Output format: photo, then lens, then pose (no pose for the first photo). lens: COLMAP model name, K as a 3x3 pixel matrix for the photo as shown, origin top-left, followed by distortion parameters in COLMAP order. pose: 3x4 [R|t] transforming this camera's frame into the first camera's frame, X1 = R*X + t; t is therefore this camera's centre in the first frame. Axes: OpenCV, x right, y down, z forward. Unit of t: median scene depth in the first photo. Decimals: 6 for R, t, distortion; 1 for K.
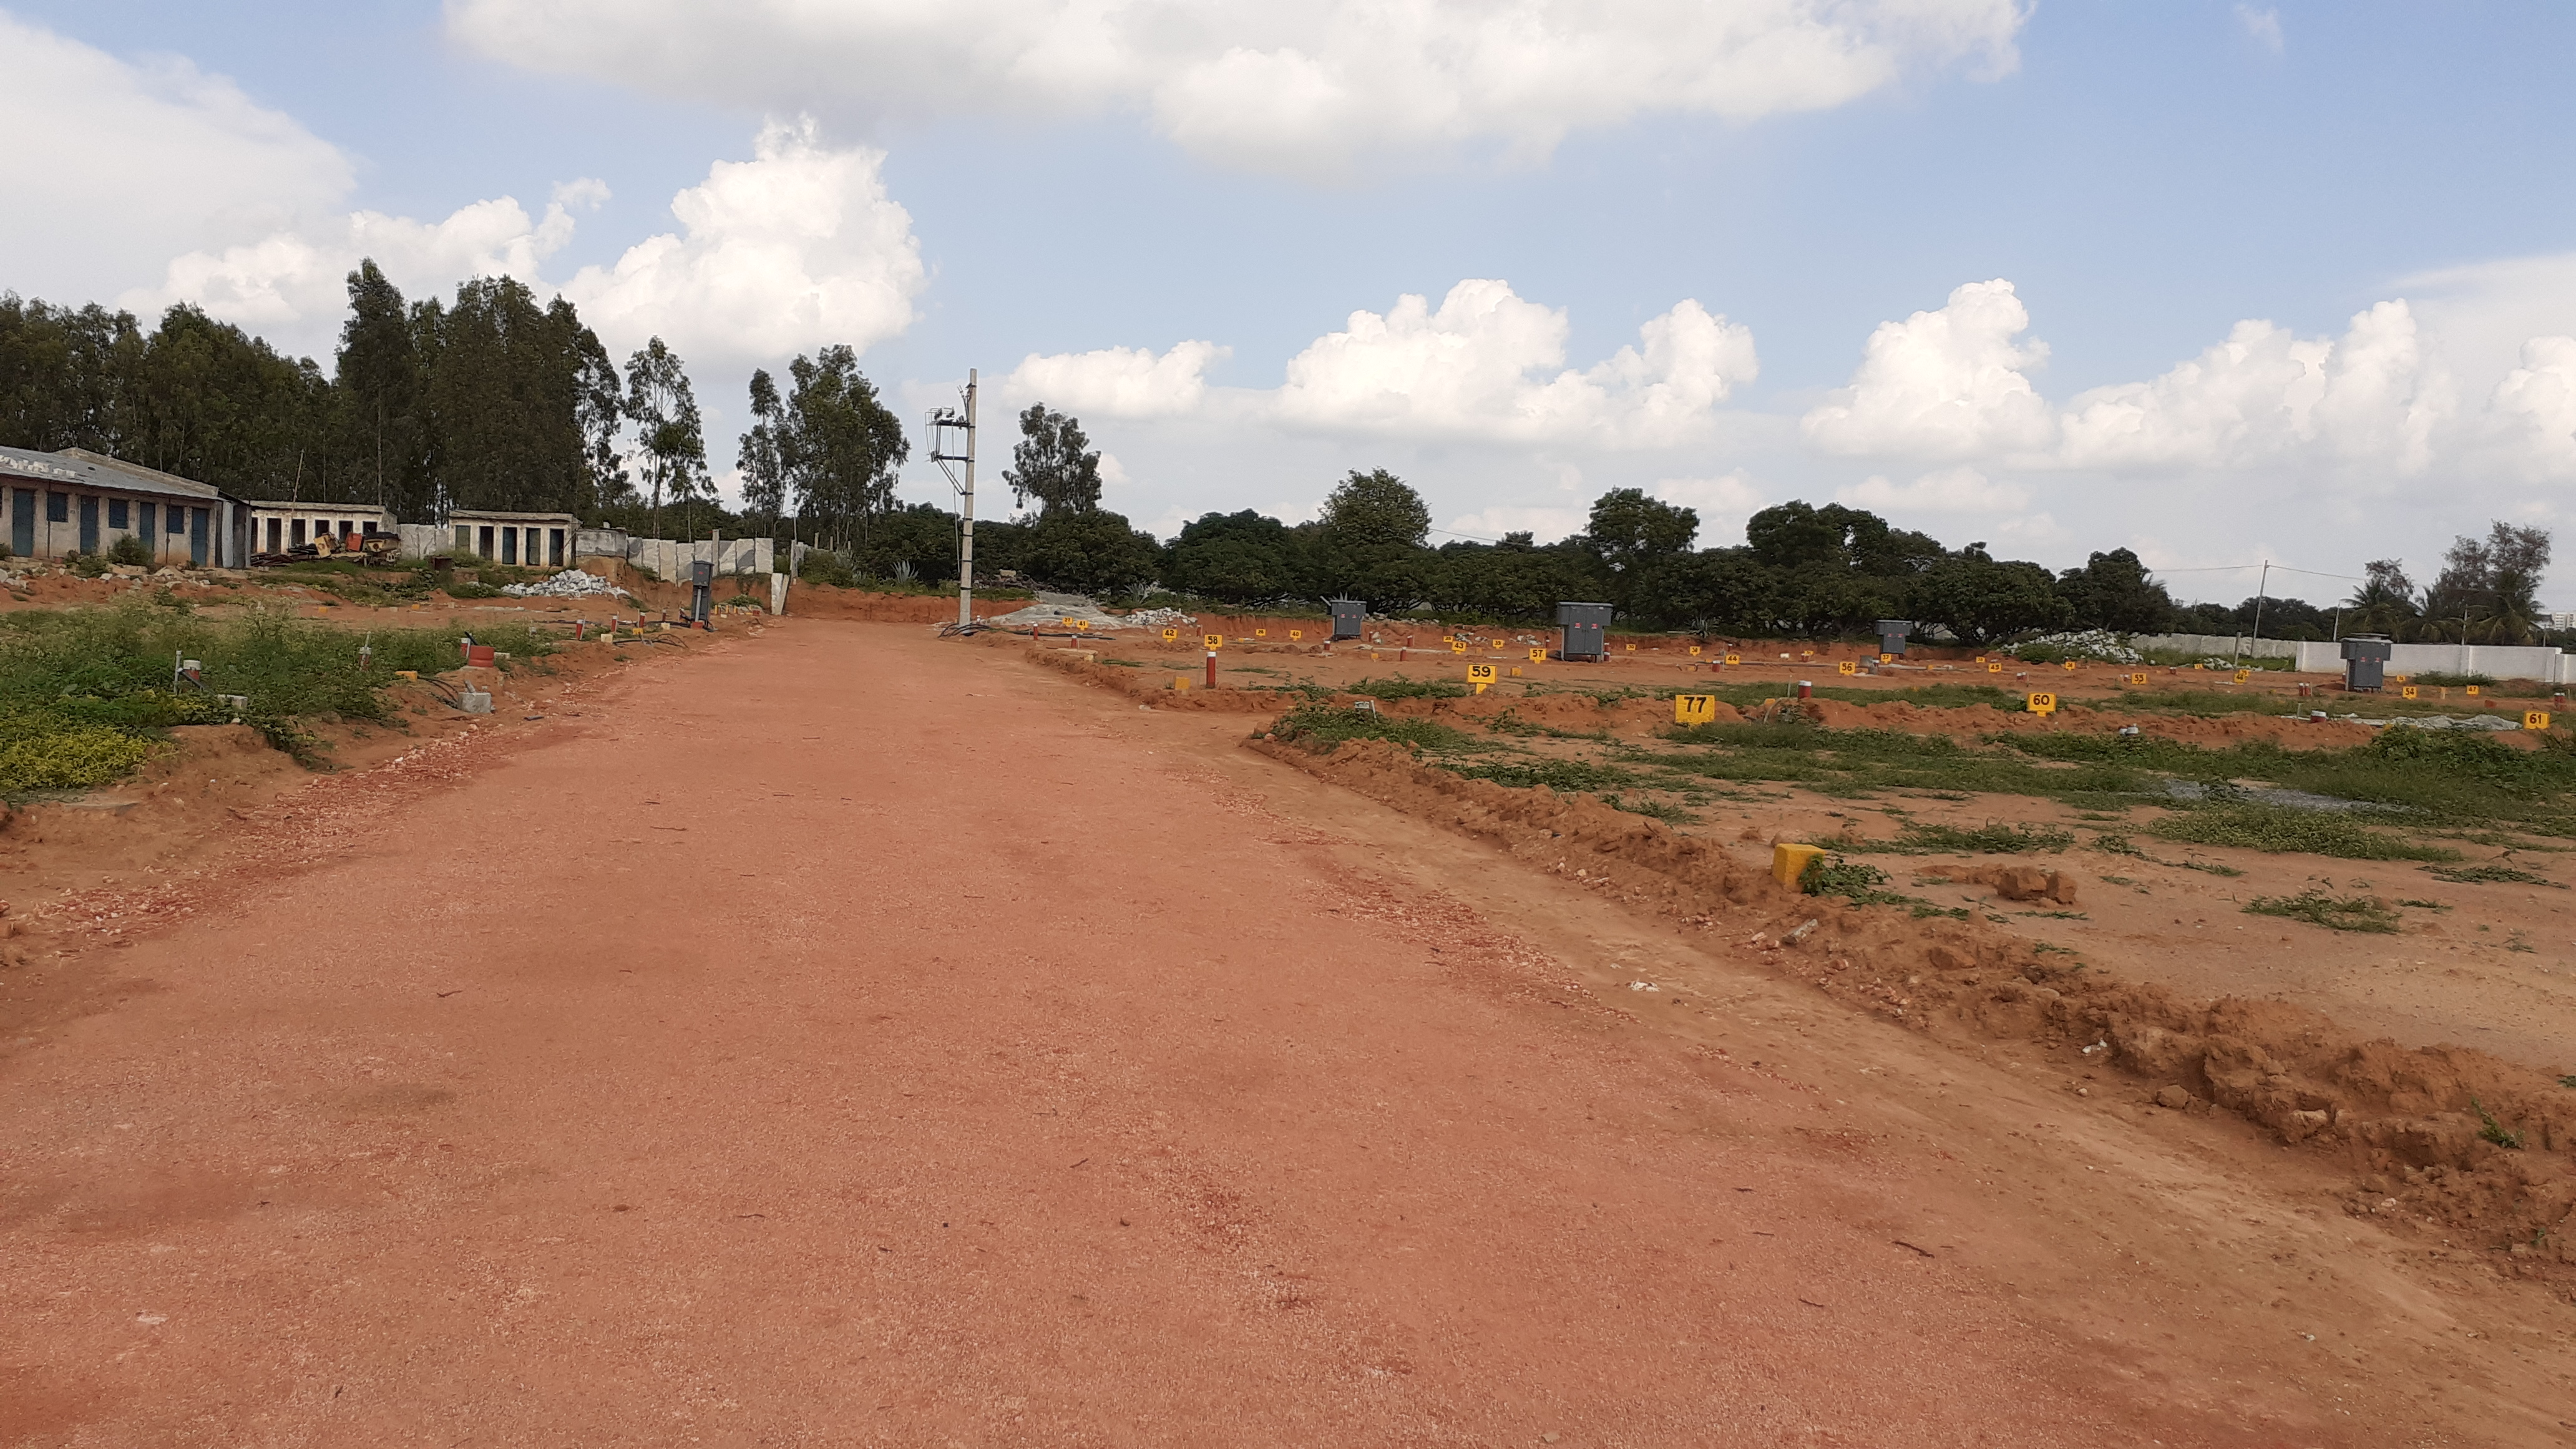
lens RADIAL K [[2196.6, 0, 1355.1], [0, 2196.6, 728.8], [0, 0, 1]] dist [0.127455, -0.247905]
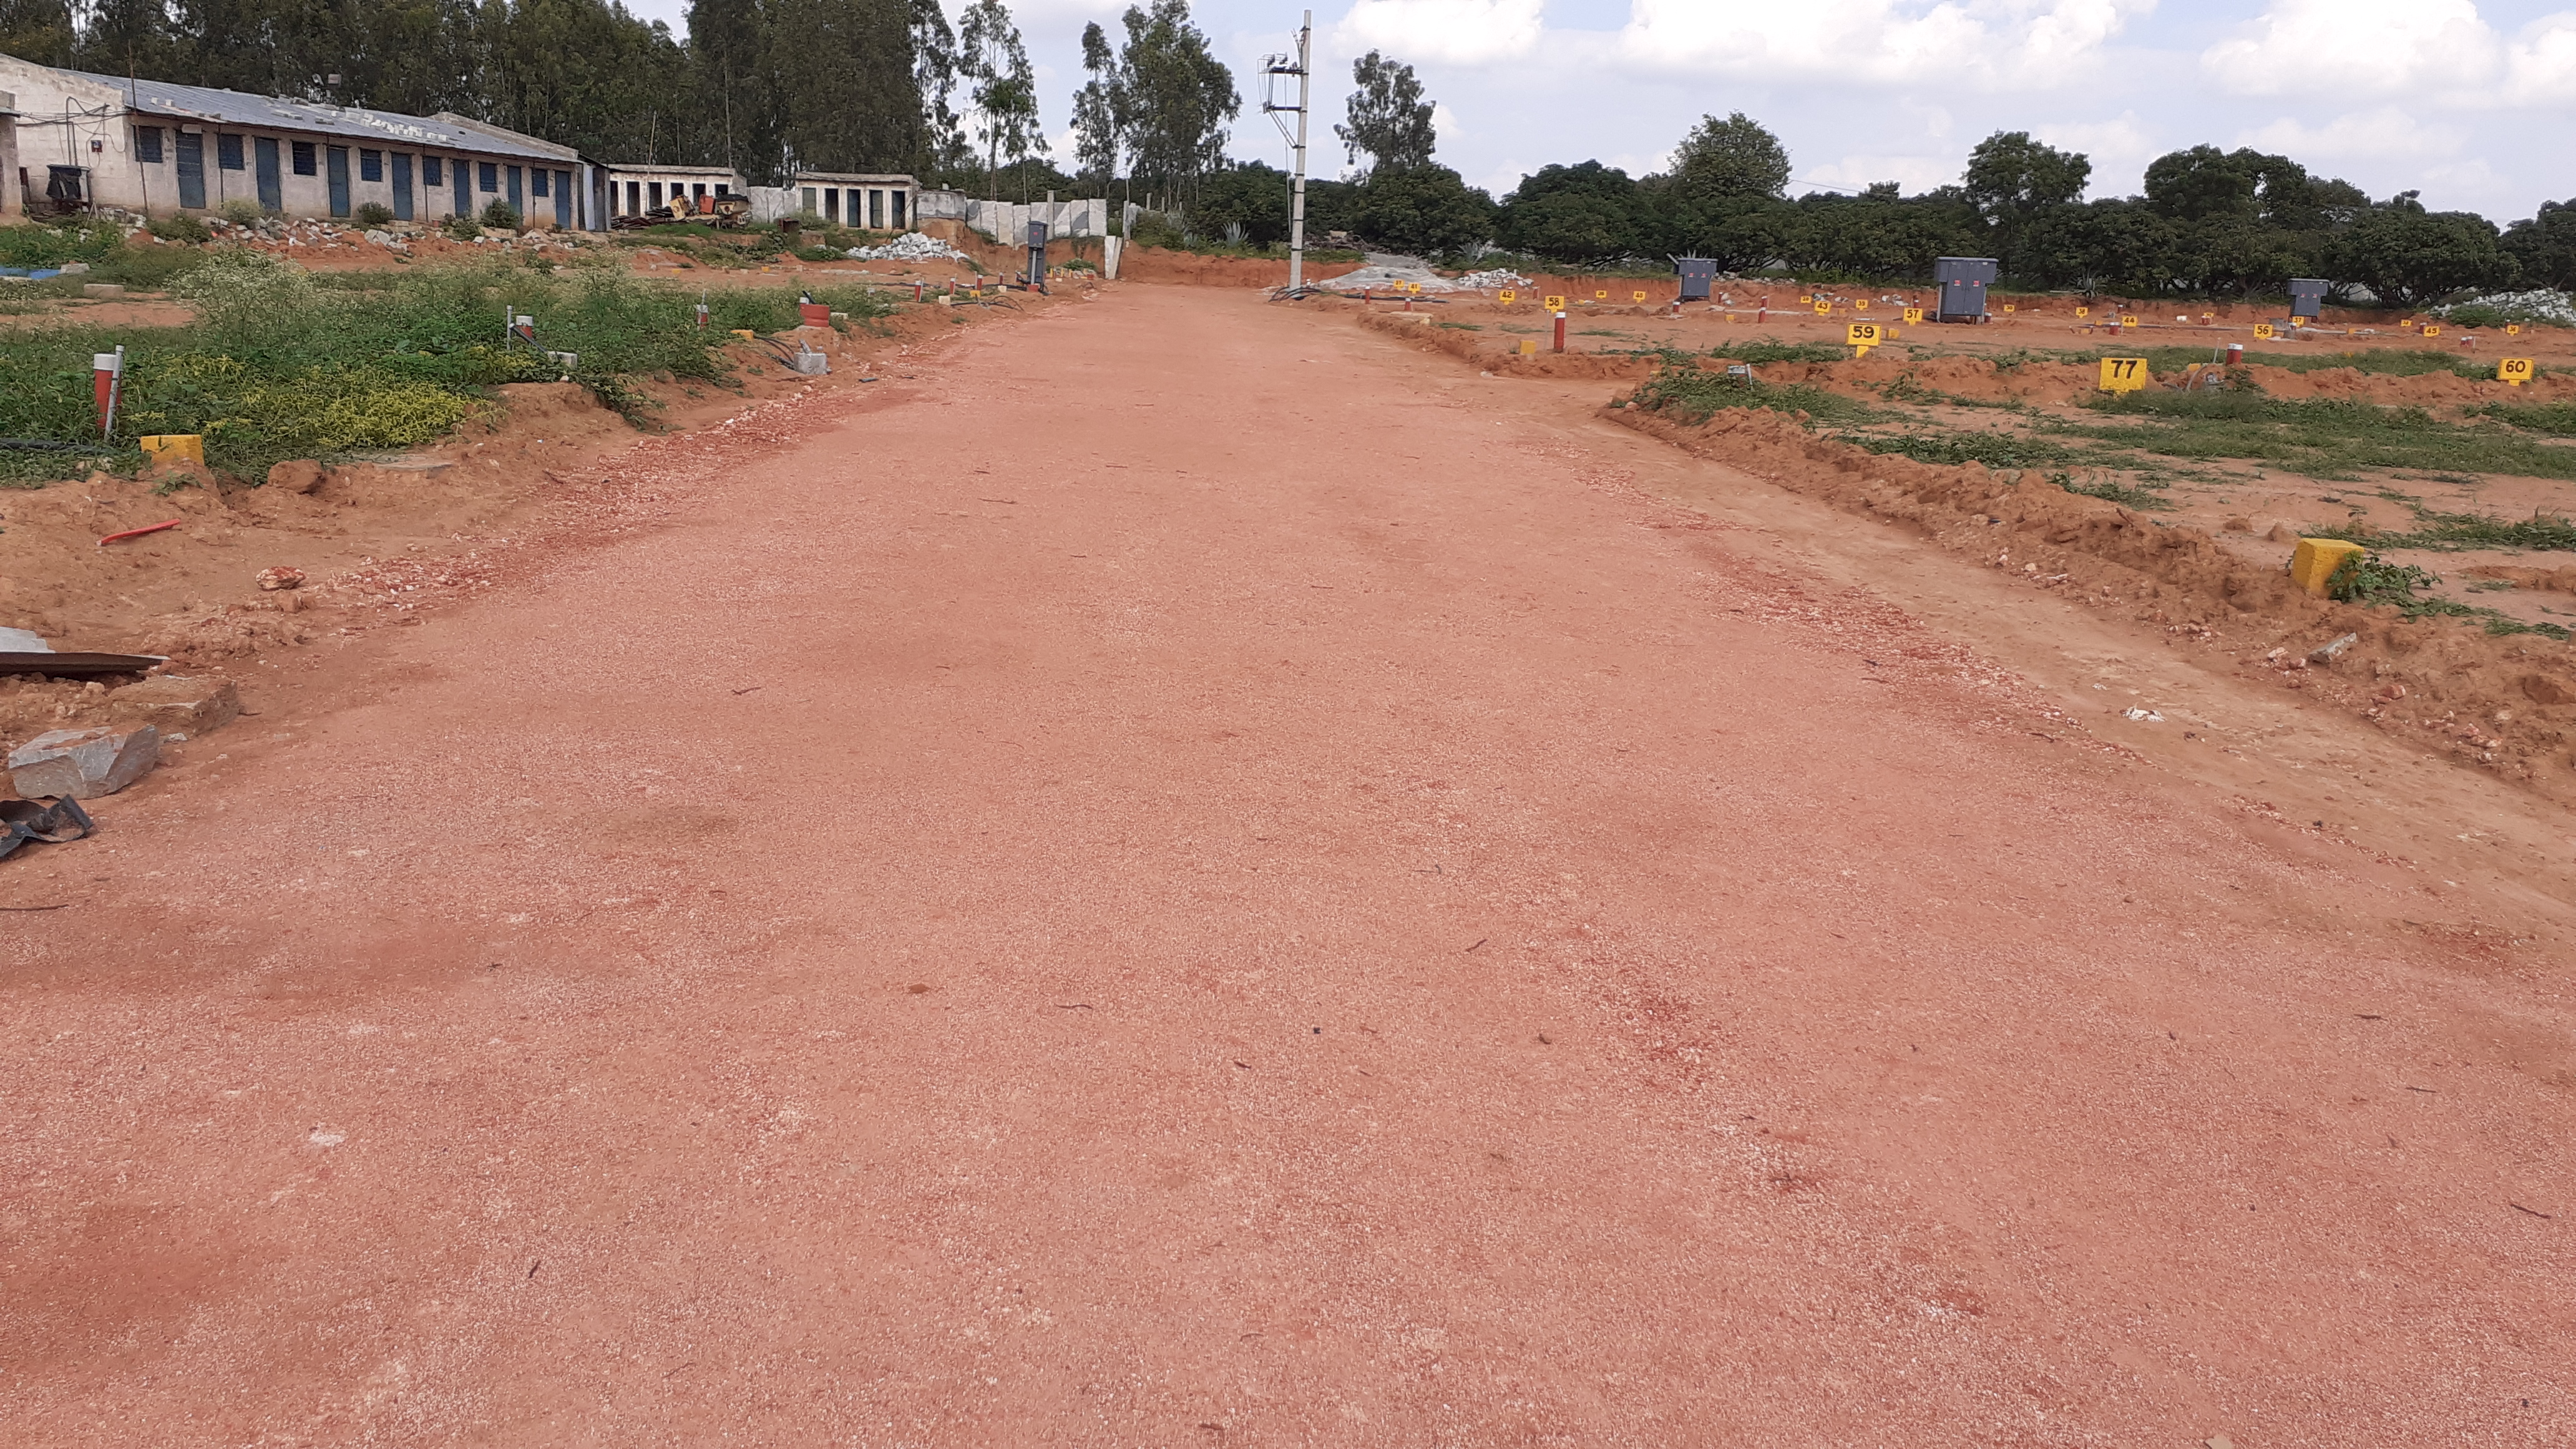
lens RADIAL K [[2086.6, 0, 1365.1], [0, 2086.6, 721.0], [0, 0, 1]] dist [0.092186, -0.203805]
pose [[0.990455, 0.027030, -0.135160, -0.024504], [-0.006228, 0.988358, 0.152018, 0.001624], [0.137696, -0.149726, 0.979093, 0.102701]]
